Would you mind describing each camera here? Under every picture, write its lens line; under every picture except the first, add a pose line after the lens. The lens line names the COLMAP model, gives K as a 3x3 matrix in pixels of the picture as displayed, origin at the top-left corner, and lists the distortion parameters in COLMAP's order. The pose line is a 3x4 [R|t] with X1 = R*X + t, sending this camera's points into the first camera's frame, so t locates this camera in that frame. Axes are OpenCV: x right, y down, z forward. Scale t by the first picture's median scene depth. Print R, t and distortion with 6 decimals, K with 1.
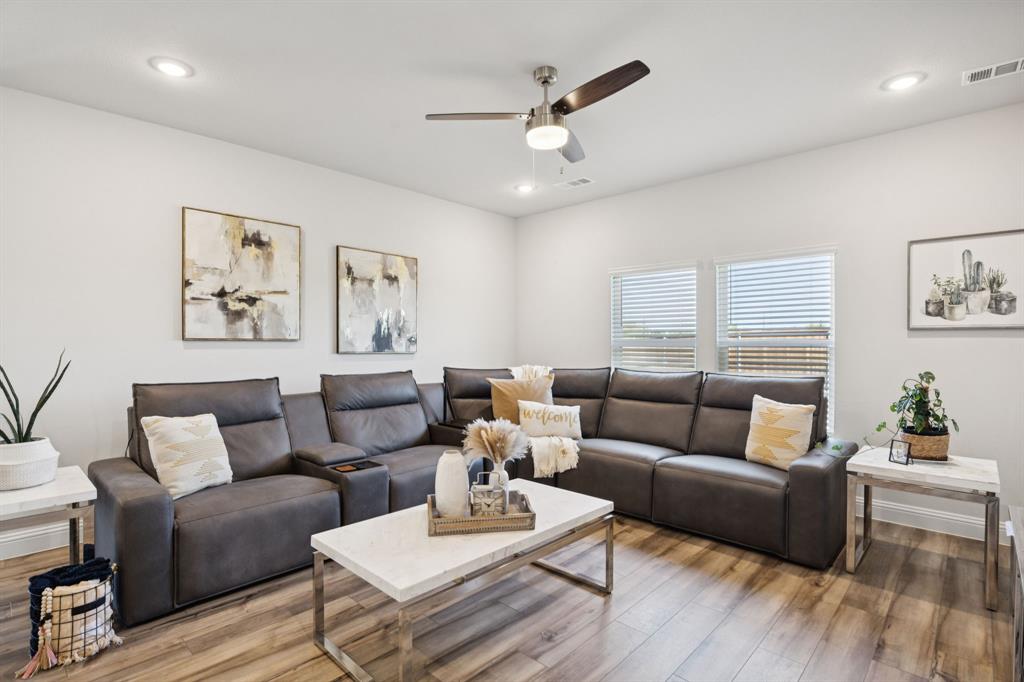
lens RADIAL K [[500.3, 0, 507.1], [0, 500.3, 342.1], [0, 0, 1]] dist [-0.010947, -0.000222]
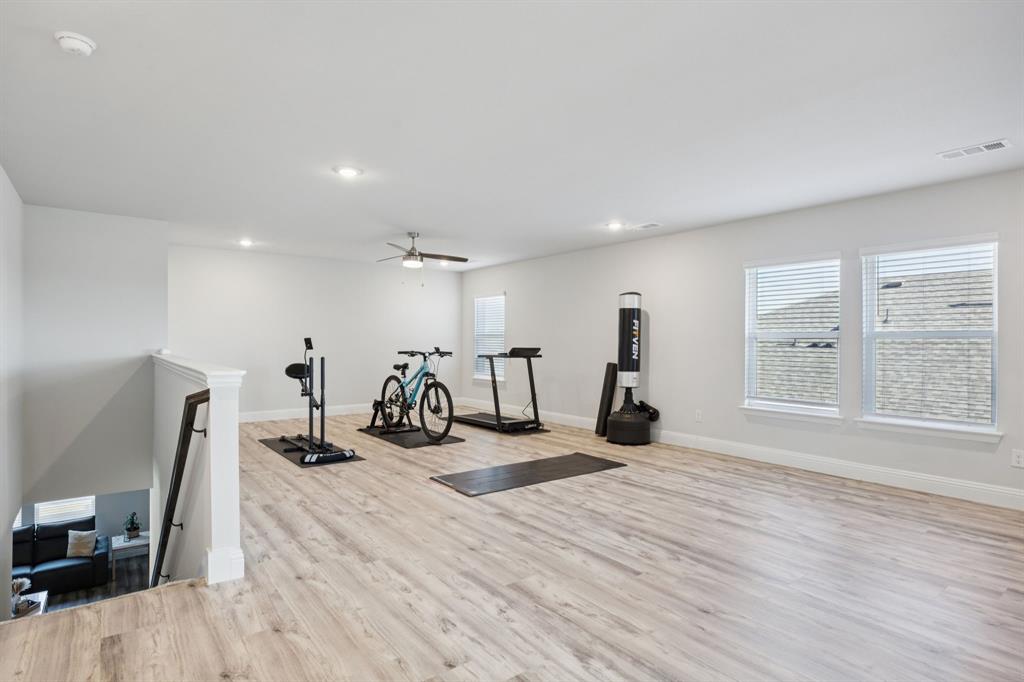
lens RADIAL K [[533.3, 0, 512.0], [0, 533.3, 341.0], [0, 0, 1]] dist [-0.002303, -0.000904]
pose [[0.161063, -0.000614, 0.986944, -1.730121], [-0.006125, 0.999980, 0.001622, -0.836813], [-0.986925, -0.006307, 0.161056, -1.582934]]
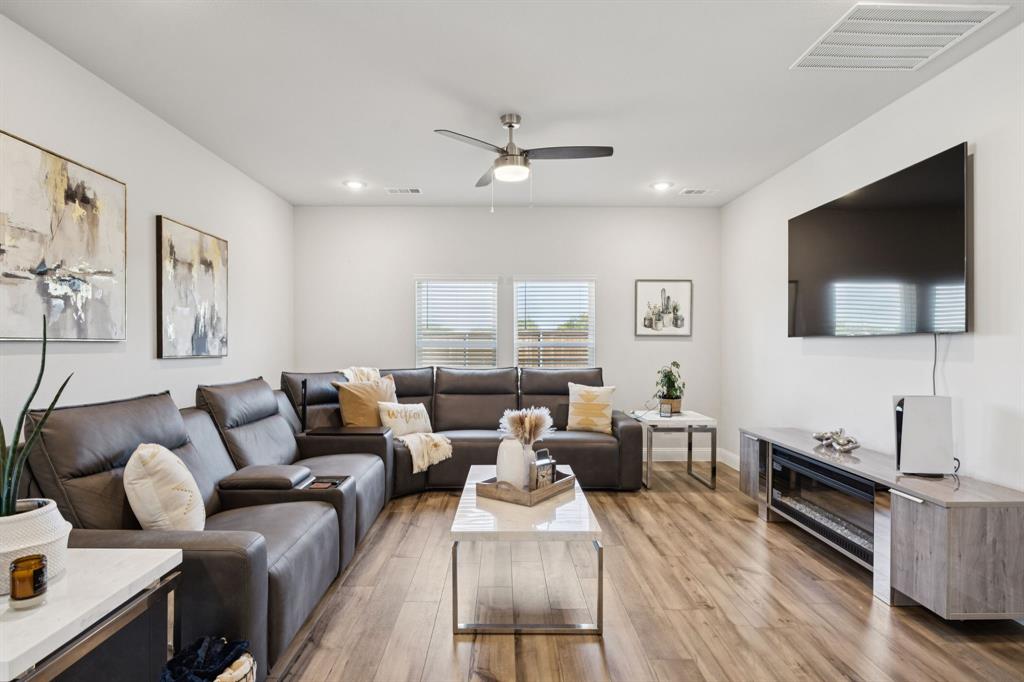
lens RADIAL K [[533.3, 0, 512.0], [0, 533.3, 341.0], [0, 0, 1]] dist [-0.002303, -0.000904]
pose [[0.714921, 0.003372, 0.699197, -0.601283], [-0.001934, 0.999994, -0.002846, -0.002945], [-0.699202, 0.000682, 0.714924, 0.062777]]
